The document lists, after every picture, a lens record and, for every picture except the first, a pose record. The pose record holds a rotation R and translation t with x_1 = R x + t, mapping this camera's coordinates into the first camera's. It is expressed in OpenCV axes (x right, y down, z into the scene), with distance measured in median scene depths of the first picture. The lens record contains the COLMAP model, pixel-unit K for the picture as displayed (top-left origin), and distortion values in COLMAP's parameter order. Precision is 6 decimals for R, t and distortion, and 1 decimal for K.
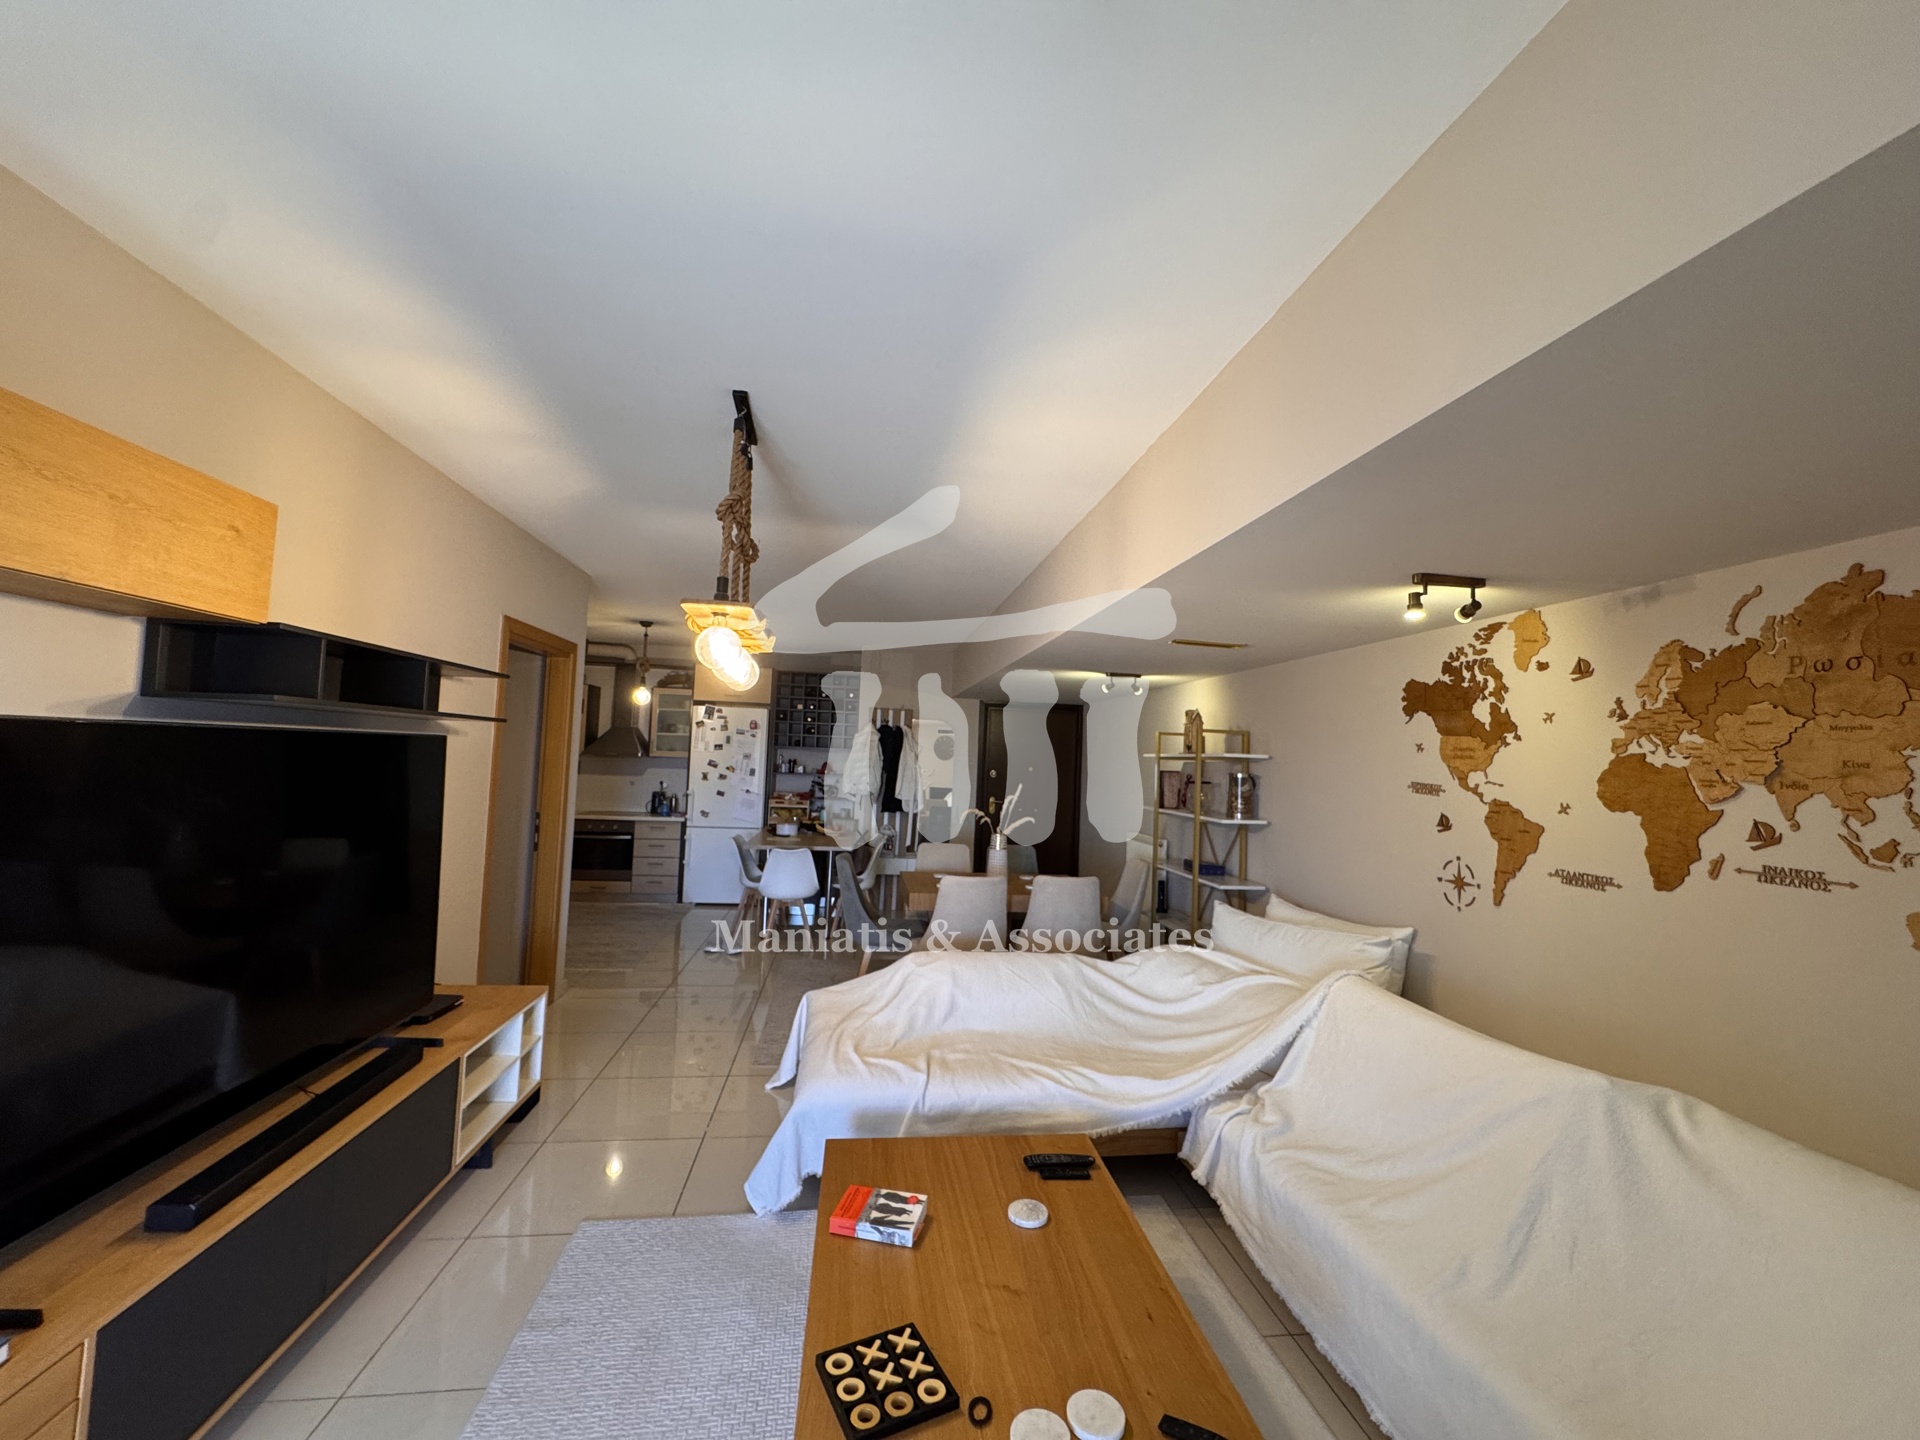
lens RADIAL K [[769.2, 0, 960.0], [0, 769.2, 720.0], [0, 0, 1]] dist [-0.001679, 0.000298]
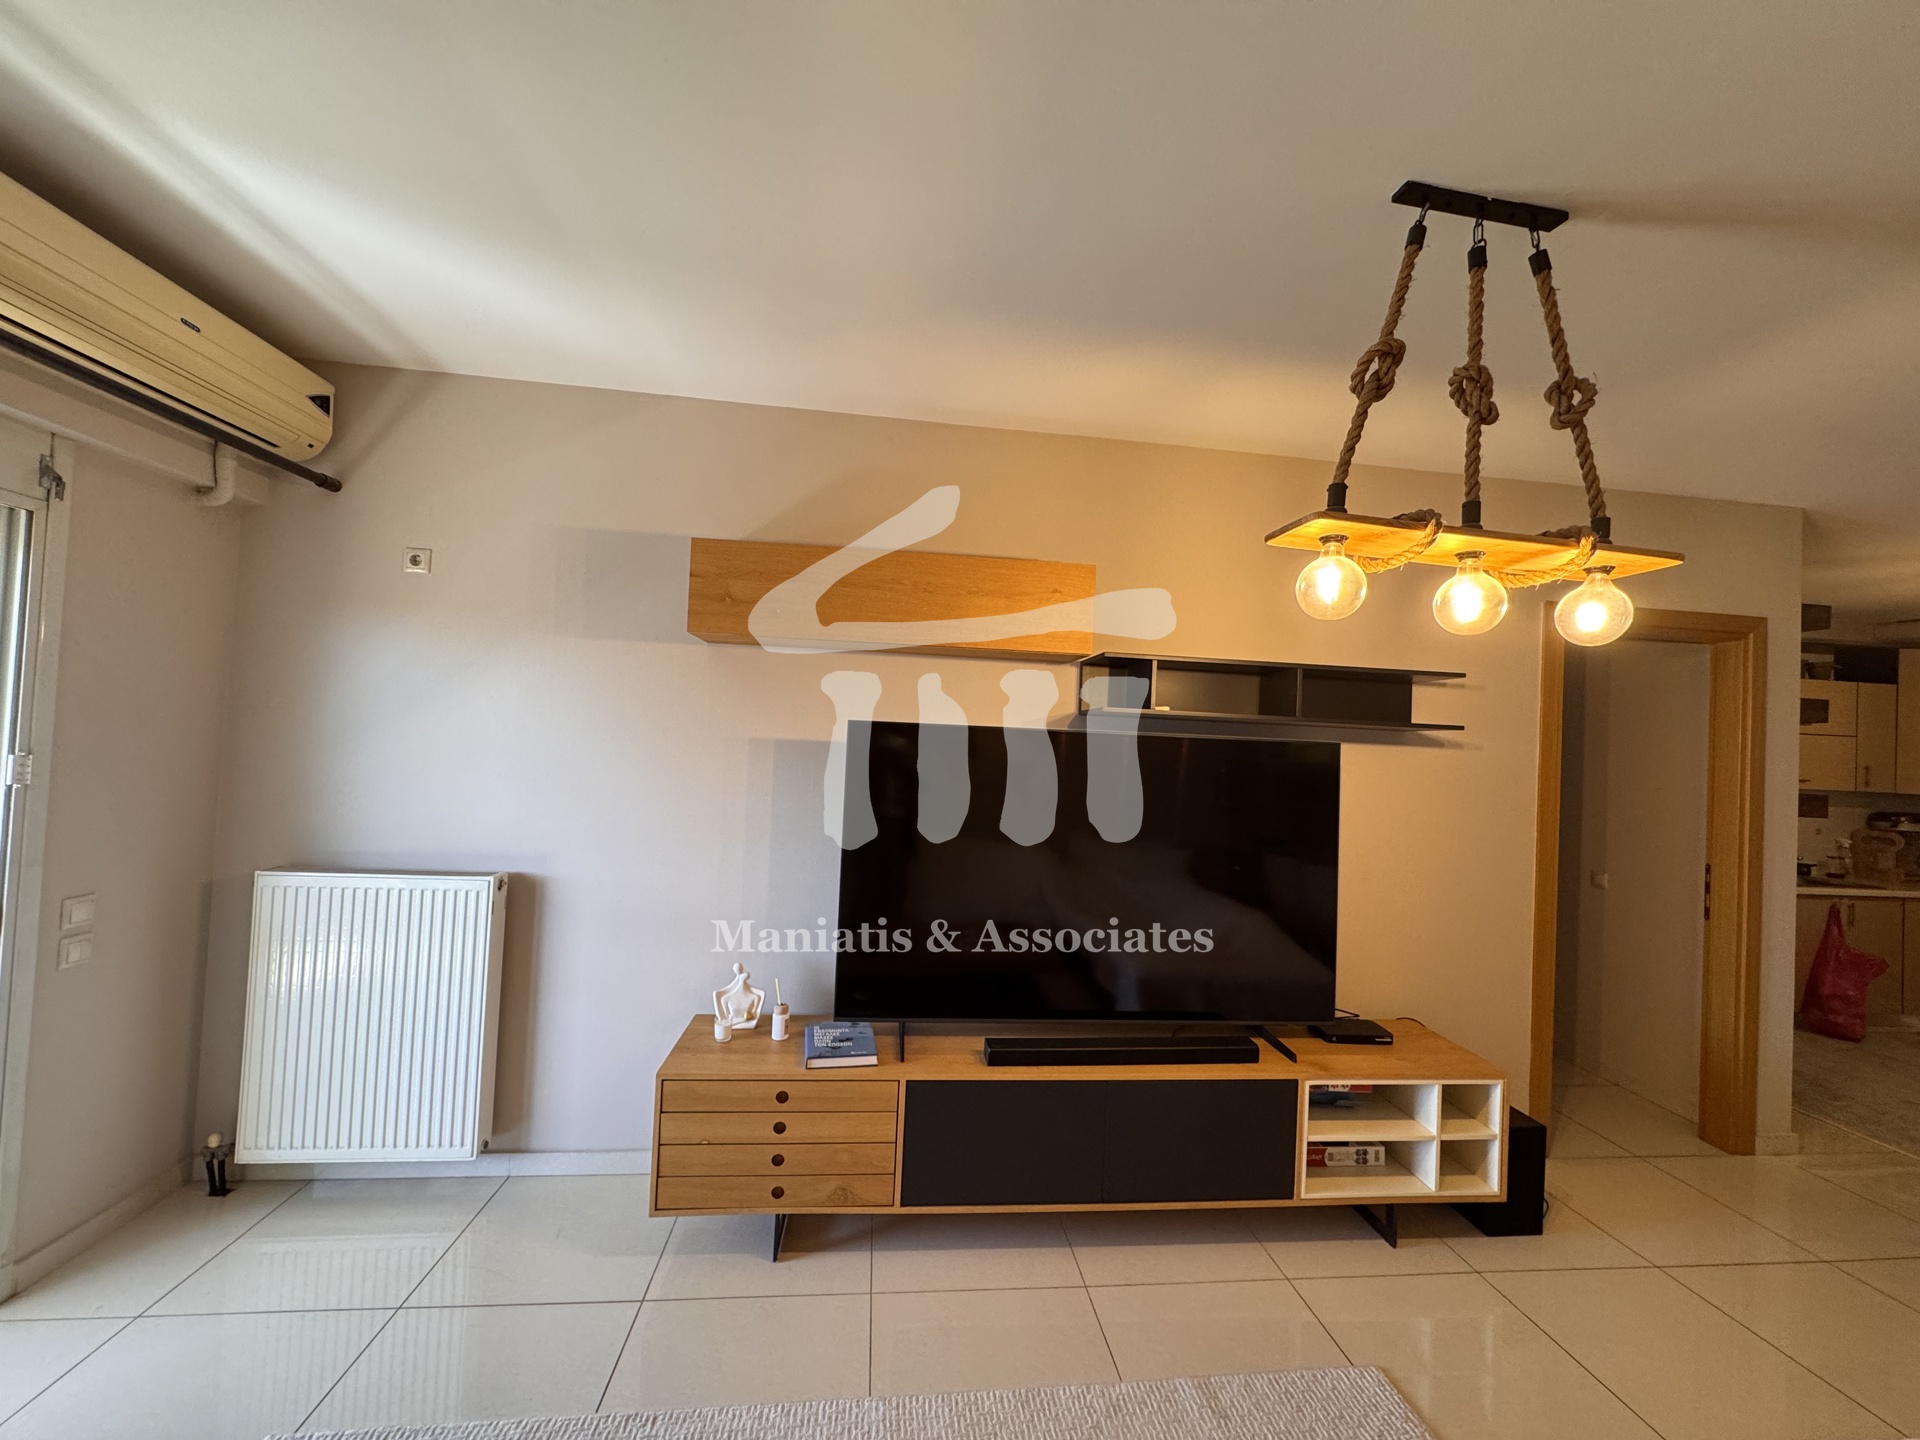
lens RADIAL K [[769.2, 0, 960.0], [0, 769.2, 720.0], [0, 0, 1]] dist [-0.001679, 0.000298]
pose [[-0.032068, -0.073596, -0.996772, 0.442851], [0.005260, 0.997259, -0.073801, 0.086835], [0.999472, -0.007609, -0.031593, 0.825150]]
